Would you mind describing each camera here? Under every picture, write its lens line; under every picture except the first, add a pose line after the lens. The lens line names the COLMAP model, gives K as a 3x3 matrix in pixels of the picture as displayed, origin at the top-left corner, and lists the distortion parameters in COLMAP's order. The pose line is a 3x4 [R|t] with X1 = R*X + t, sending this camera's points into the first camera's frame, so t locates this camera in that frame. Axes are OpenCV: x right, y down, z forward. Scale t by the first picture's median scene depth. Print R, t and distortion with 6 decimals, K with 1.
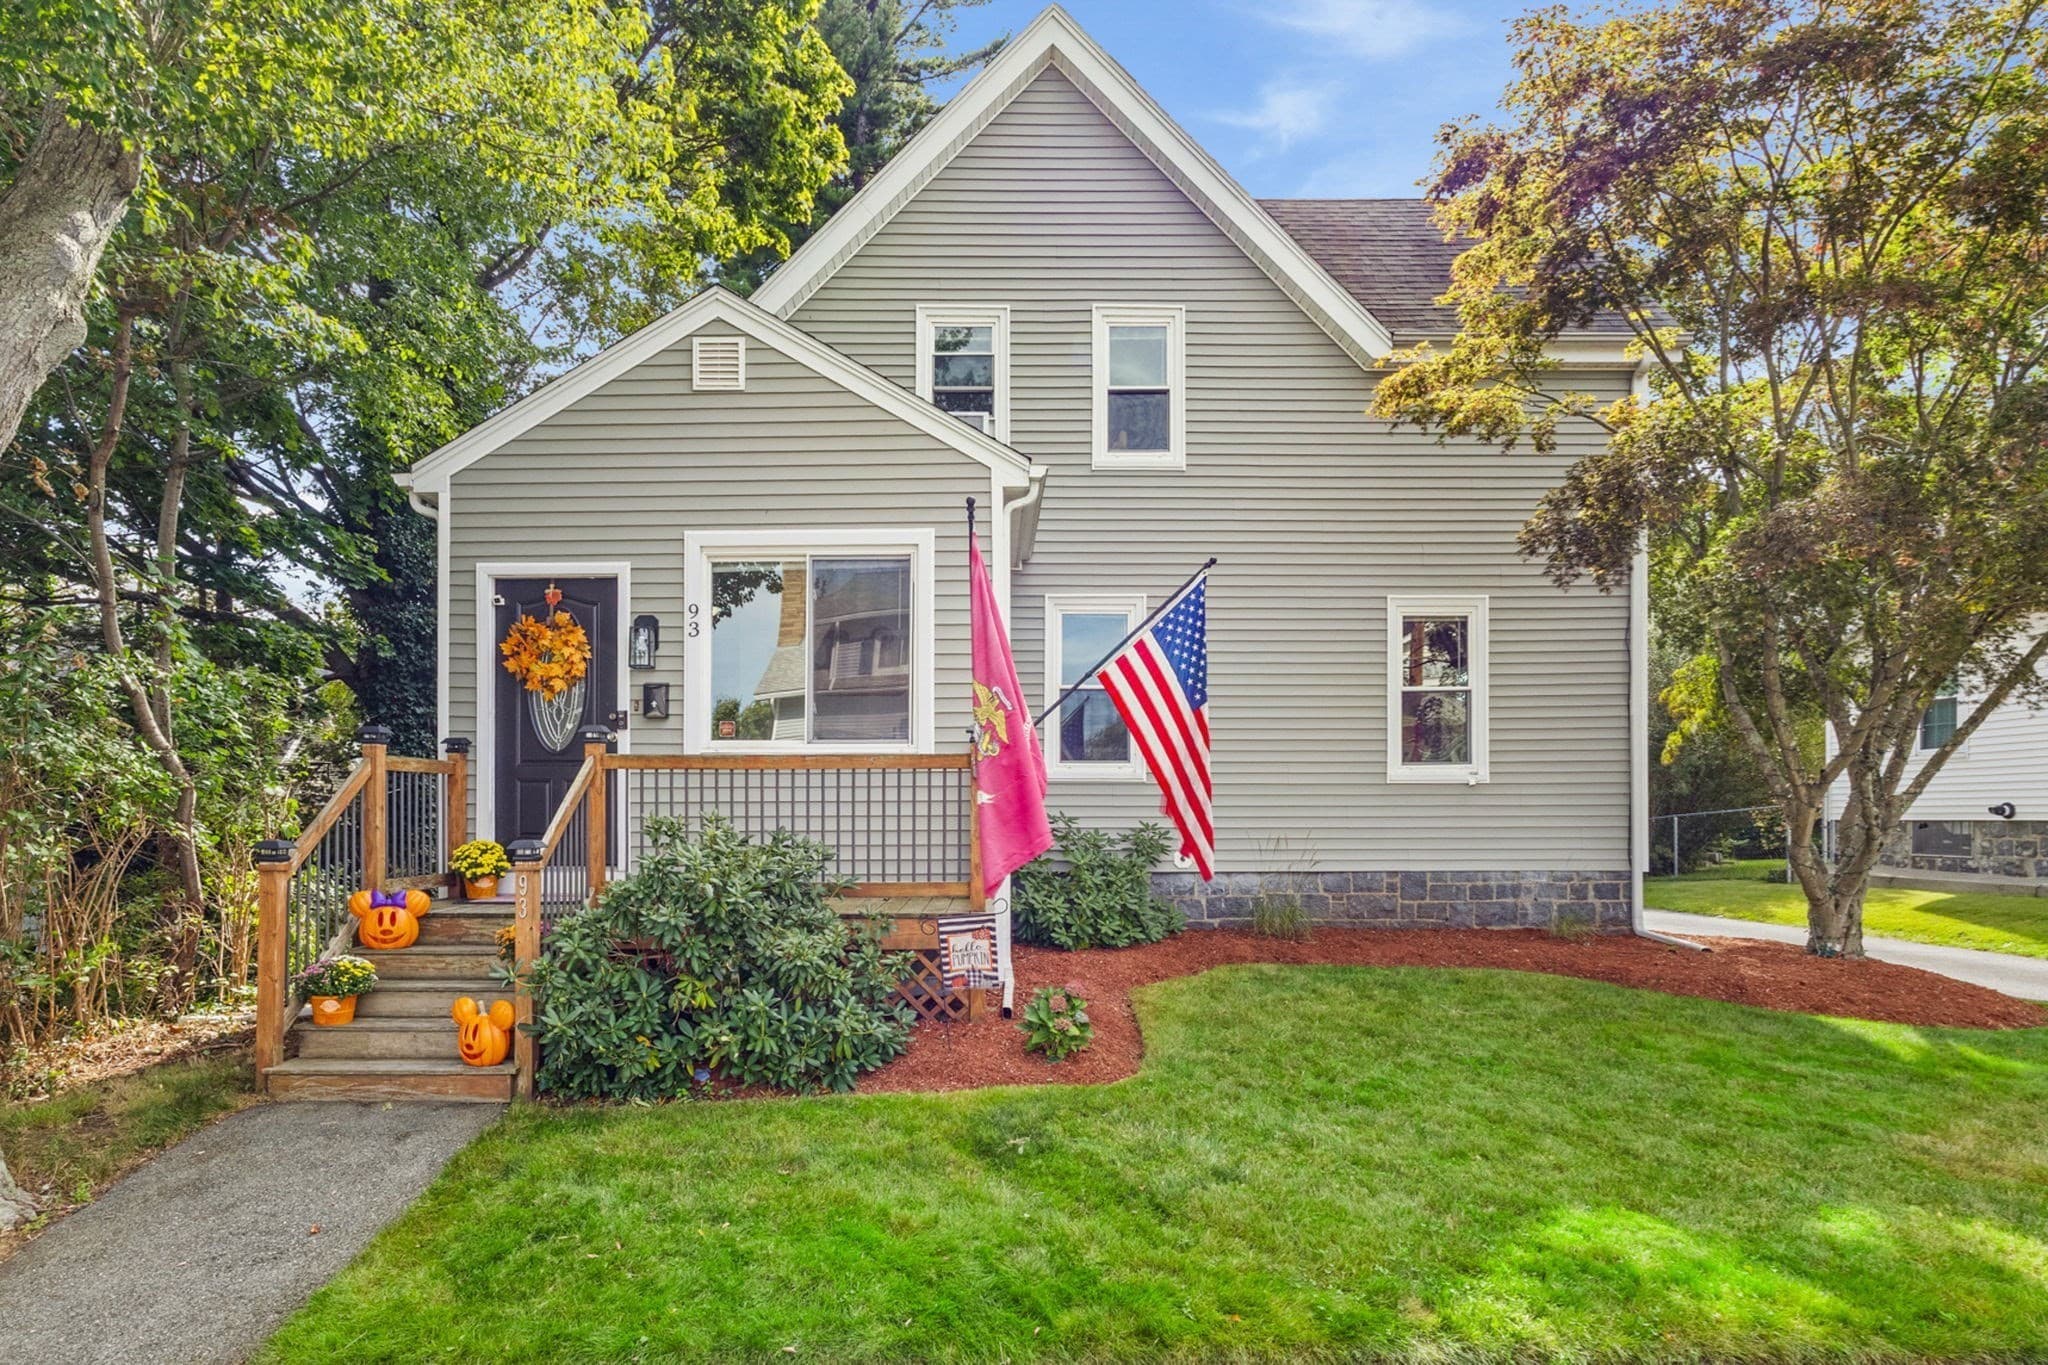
lens RADIAL K [[1135.4, 0, 980.1], [0, 1135.4, 796.2], [0, 0, 1]] dist [-0.012143, 0.000005]
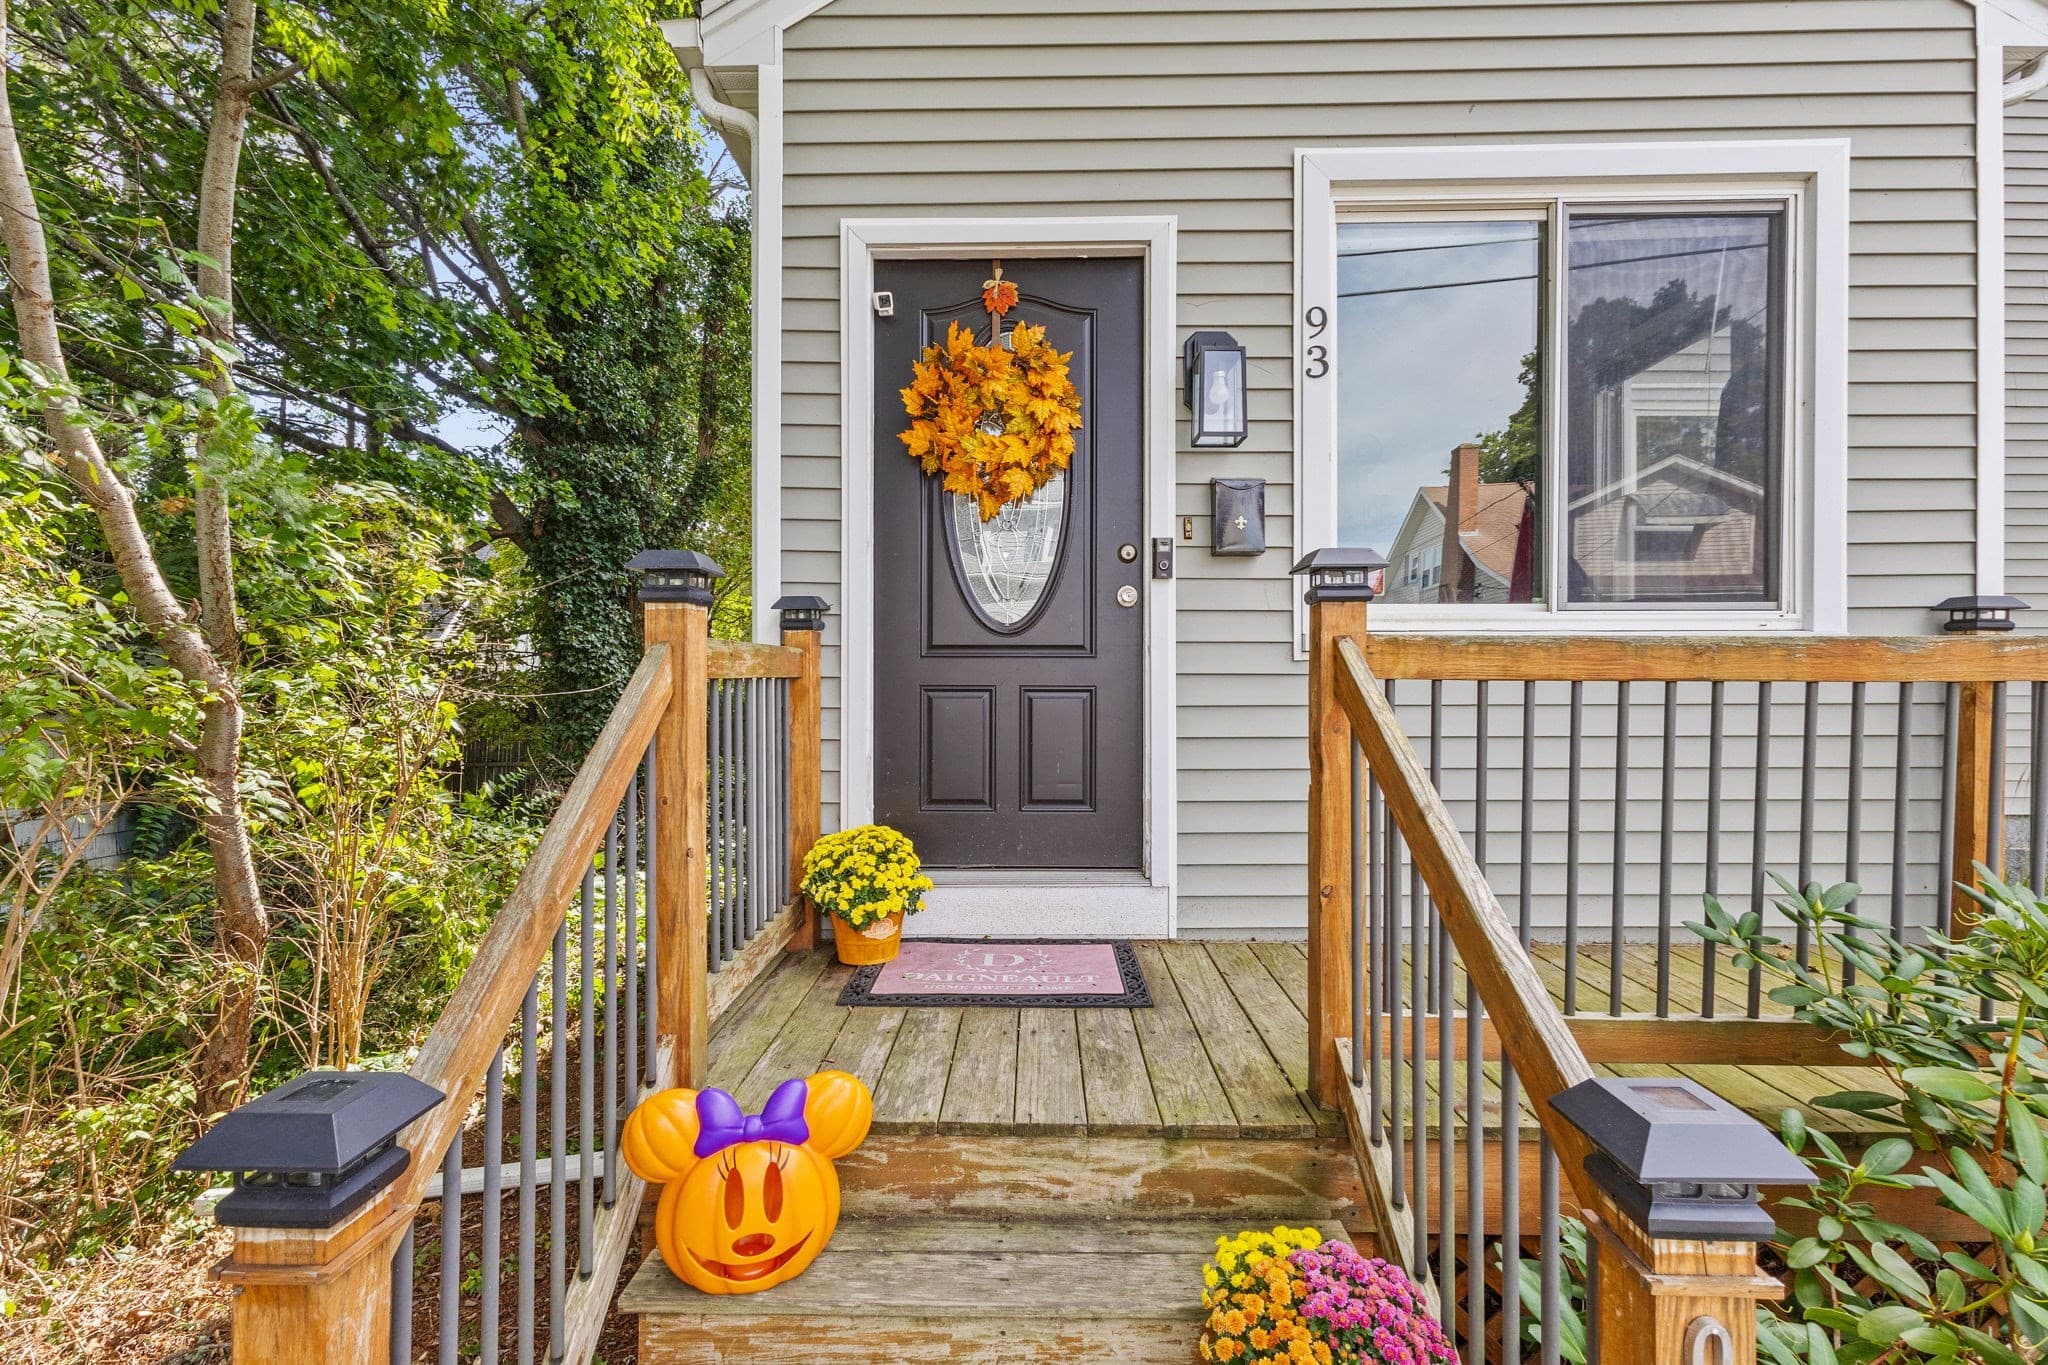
lens RADIAL K [[955.0, 0, 1016.4], [0, 955.0, 677.6], [0, 0, 1]] dist [0.001910, 0.001091]
pose [[0.999895, 0.006719, -0.012836, -0.367704], [-0.006598, 0.999934, 0.009458, -0.022771], [0.012899, -0.009372, 0.999873, 0.611019]]
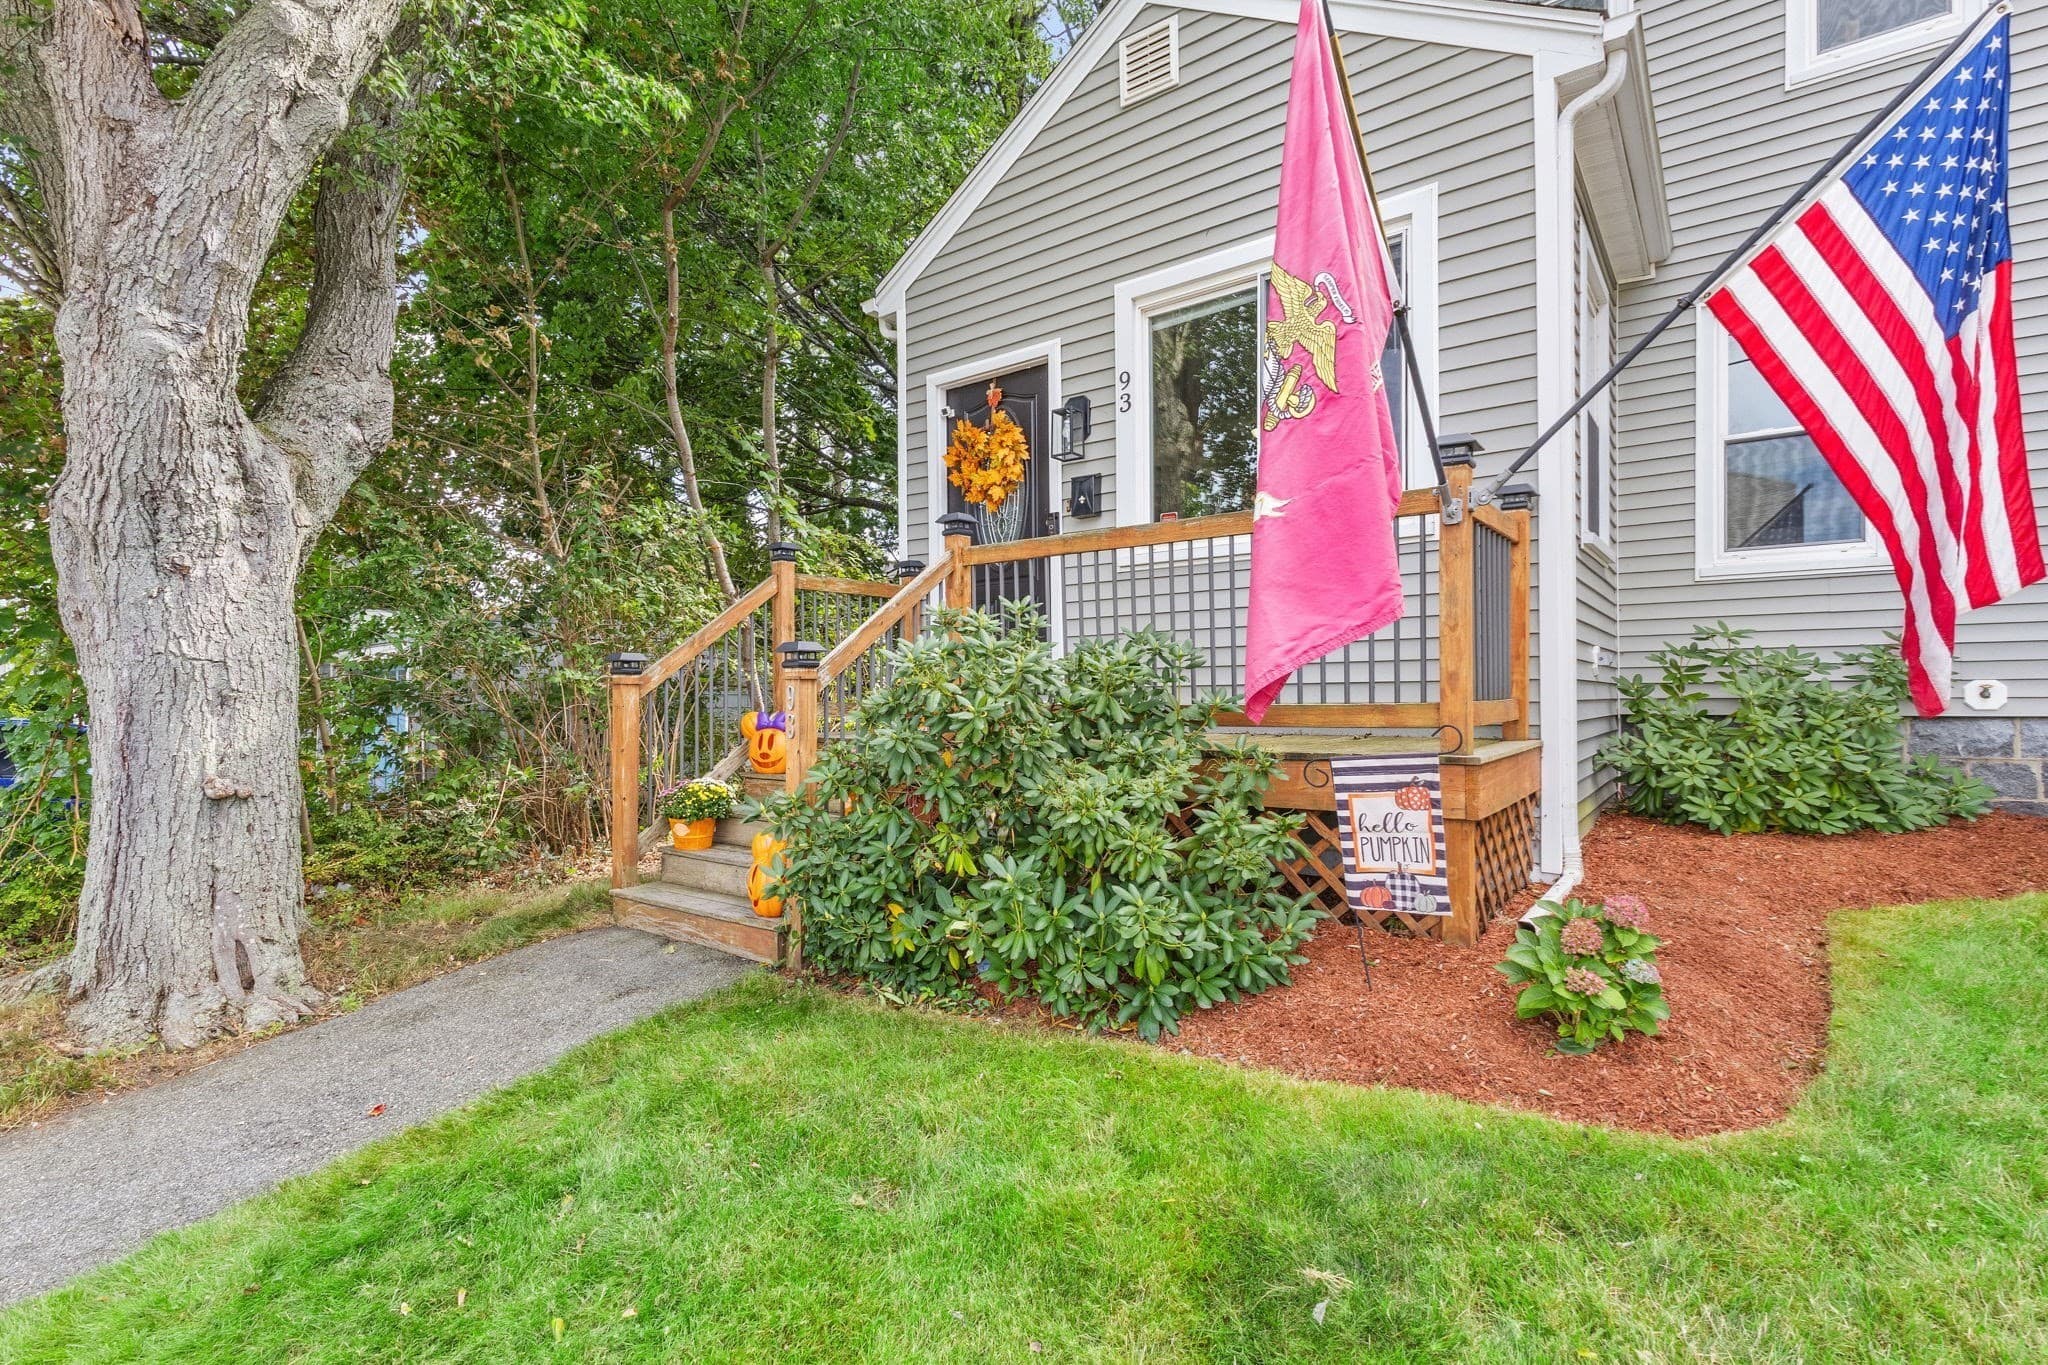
lens RADIAL K [[955.0, 0, 1023.3], [0, 955.0, 690.2], [0, 0, 1]] dist [0.001910, 0.001091]
pose [[0.805811, -0.007119, -0.592130, 0.093487], [0.018847, 0.999729, 0.013628, 0.048569], [0.591872, -0.022142, 0.805727, 0.398047]]
